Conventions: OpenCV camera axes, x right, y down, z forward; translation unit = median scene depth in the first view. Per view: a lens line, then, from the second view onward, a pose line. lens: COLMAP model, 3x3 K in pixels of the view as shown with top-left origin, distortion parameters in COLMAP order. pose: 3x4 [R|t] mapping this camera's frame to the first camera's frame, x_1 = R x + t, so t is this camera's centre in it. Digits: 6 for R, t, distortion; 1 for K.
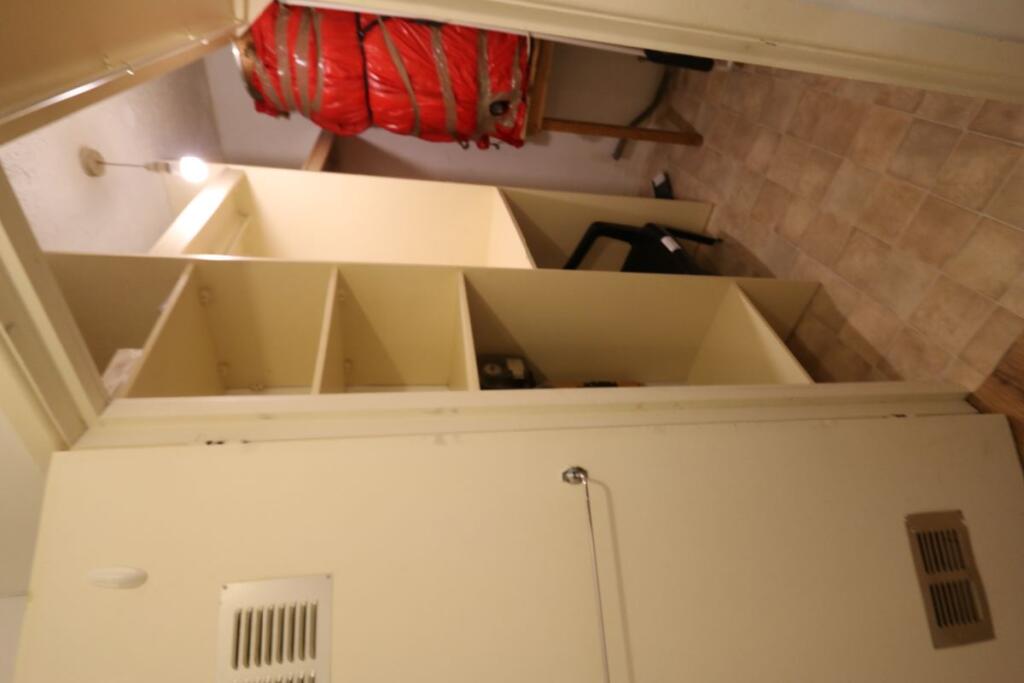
lens RADIAL K [[498.6, 0, 514.2], [0, 498.6, 342.9], [0, 0, 1]] dist [0.002429, 0.000116]
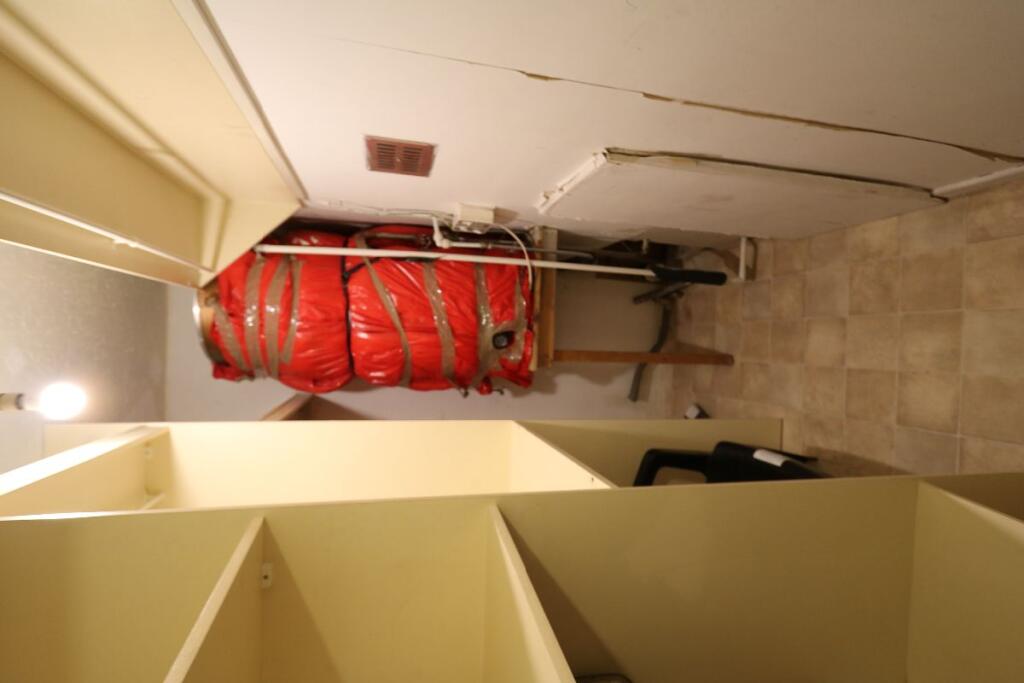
lens RADIAL K [[498.6, 0, 514.2], [0, 498.6, 342.9], [0, 0, 1]] dist [0.002429, 0.000116]
pose [[0.992508, -0.105185, 0.062161, -0.068990], [0.121963, 0.822639, -0.555329, 0.014986], [0.007277, 0.558749, 0.829305, 0.304084]]
